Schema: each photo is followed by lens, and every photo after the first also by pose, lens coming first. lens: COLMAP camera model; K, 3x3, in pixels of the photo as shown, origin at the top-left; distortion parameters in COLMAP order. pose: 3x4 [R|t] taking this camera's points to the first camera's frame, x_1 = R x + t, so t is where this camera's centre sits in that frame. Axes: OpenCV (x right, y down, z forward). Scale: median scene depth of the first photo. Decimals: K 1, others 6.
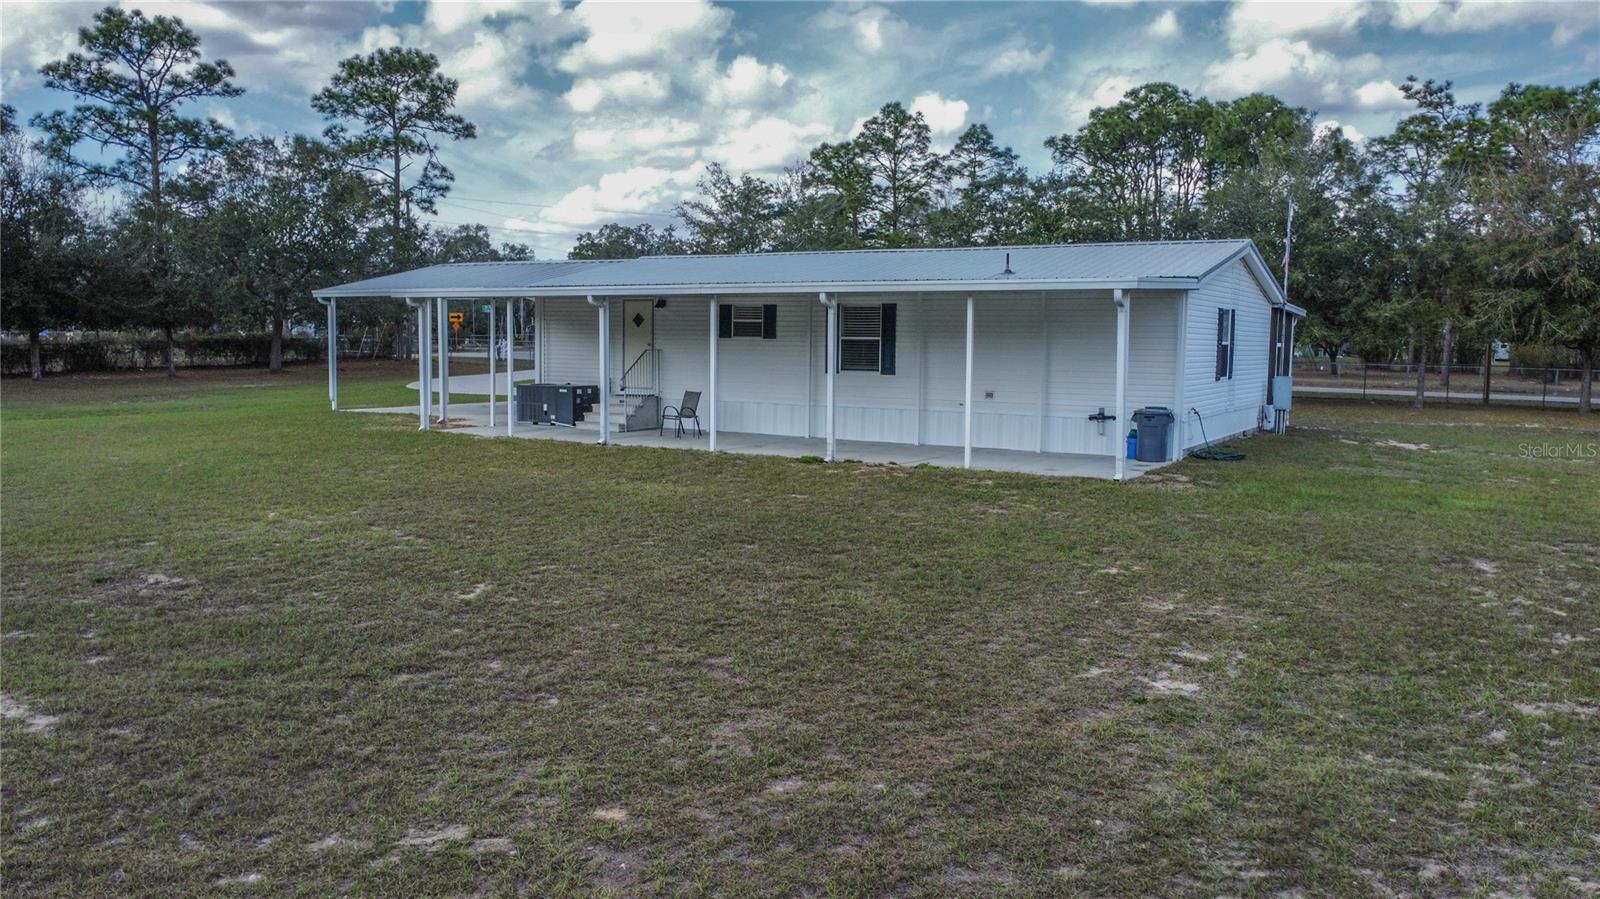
lens RADIAL K [[1197.5, 0, 800.0], [0, 1197.5, 449.5], [0, 0, 1]] dist [-0.001365, 0.004084]
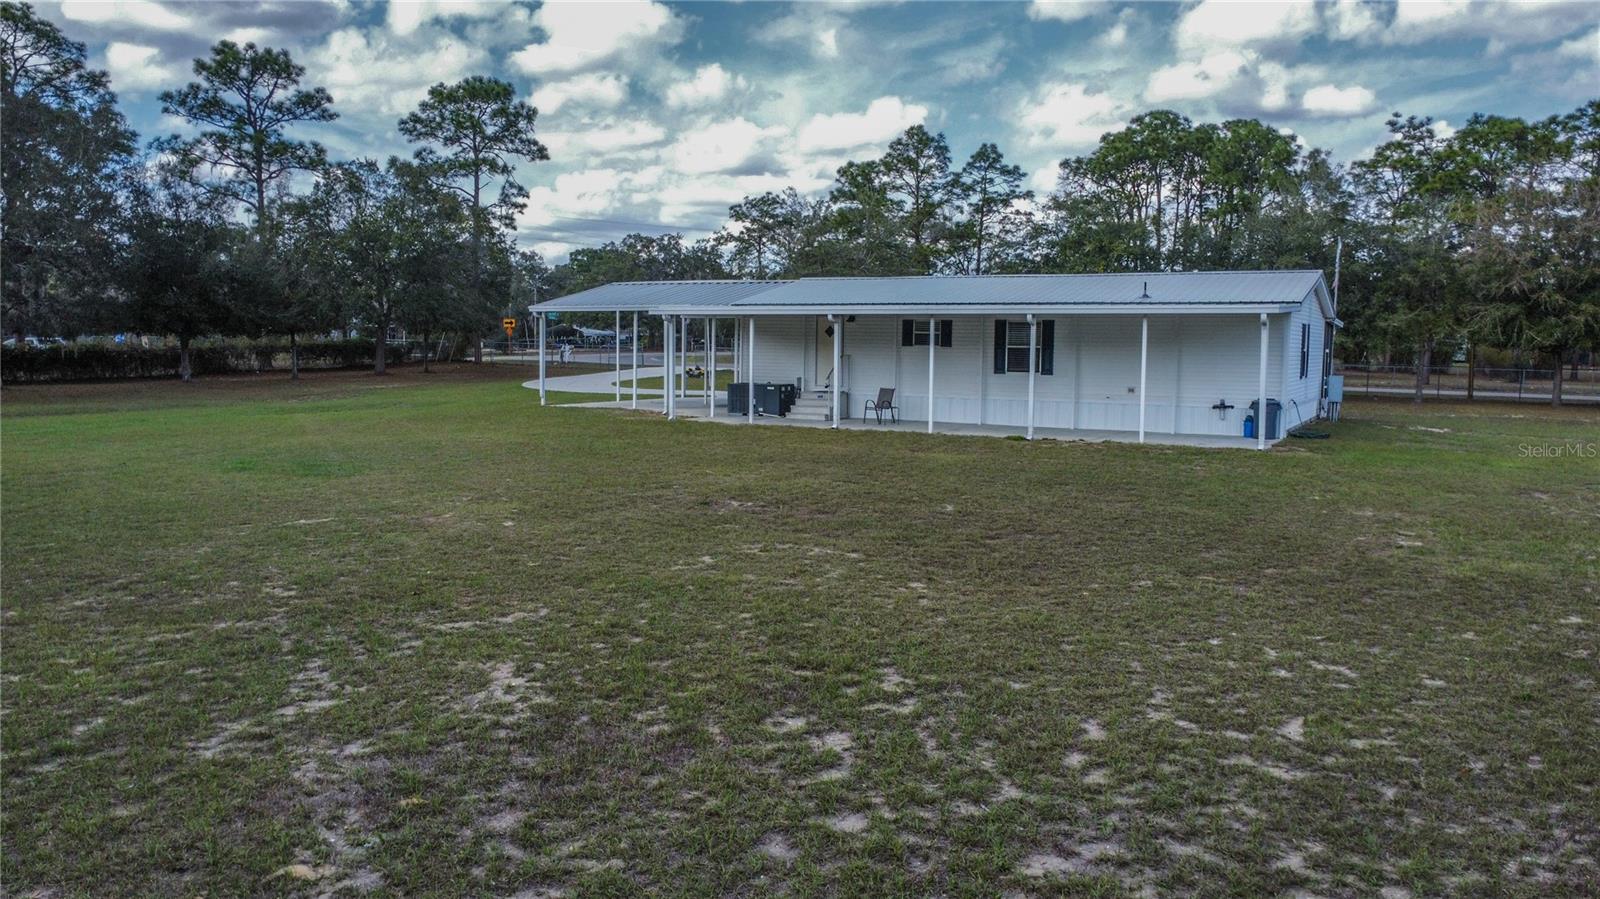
lens RADIAL K [[1197.5, 0, 800.0], [0, 1197.5, 449.5], [0, 0, 1]] dist [-0.001365, 0.004084]
pose [[0.999308, -0.003849, 0.036997, -0.087071], [0.003910, 0.999991, -0.001570, 0.006847], [-0.036991, 0.001713, 0.999314, -0.101208]]
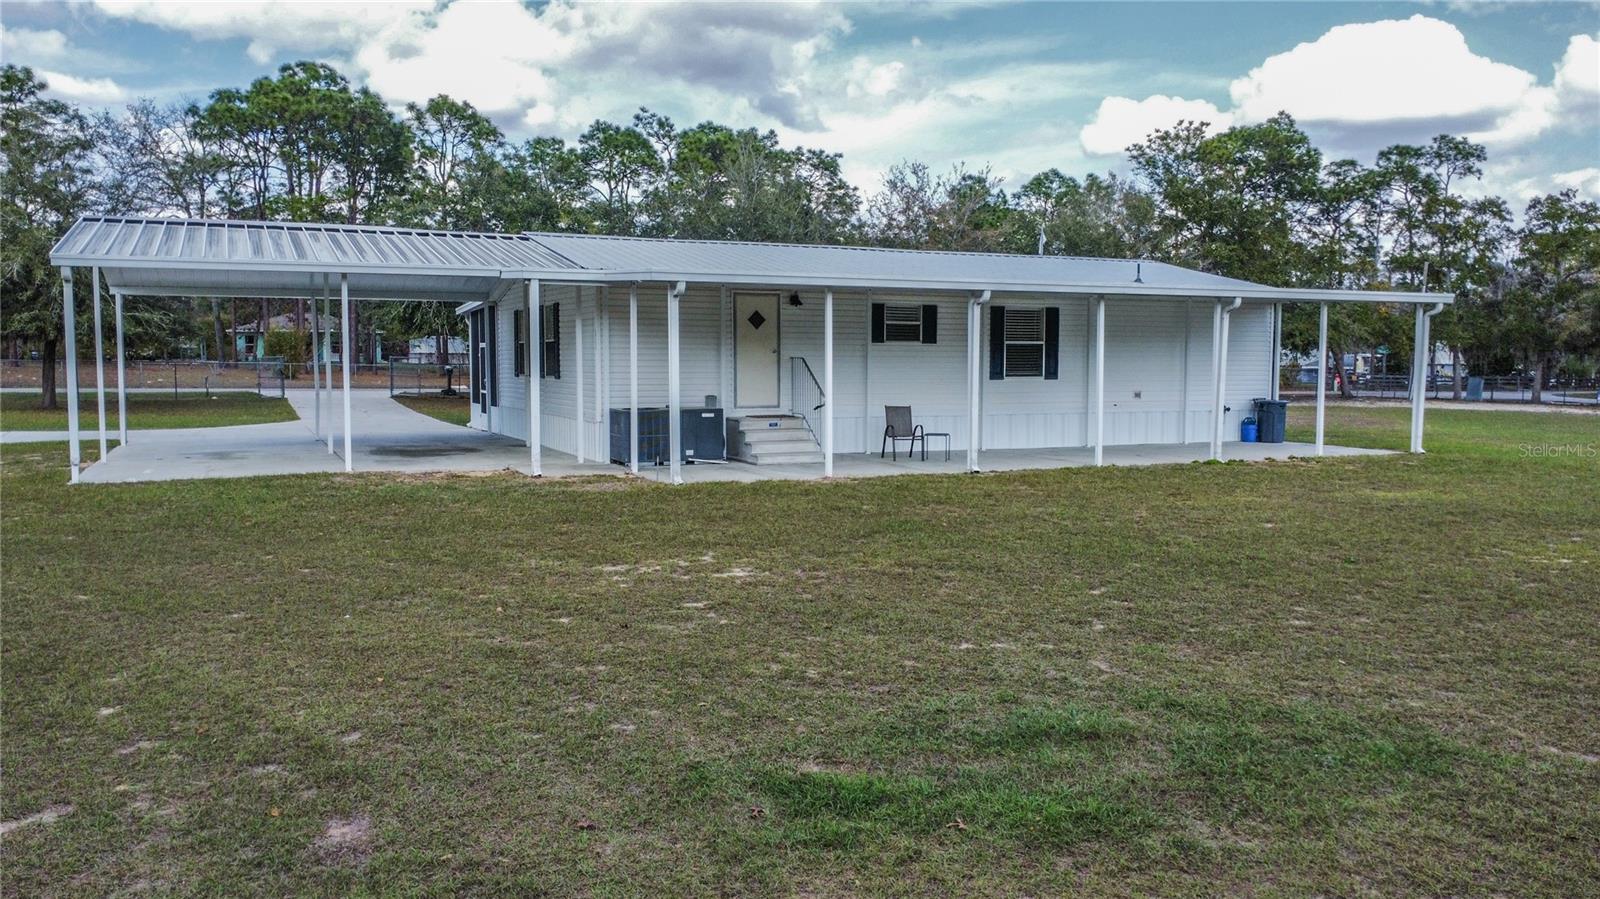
lens RADIAL K [[1197.5, 0, 800.0], [0, 1197.5, 449.5], [0, 0, 1]] dist [-0.001365, 0.004084]
pose [[0.575288, -0.077487, 0.814272, -0.308818], [0.076377, 0.996242, 0.040843, -0.022023], [-0.814377, 0.038696, 0.579044, 0.216932]]
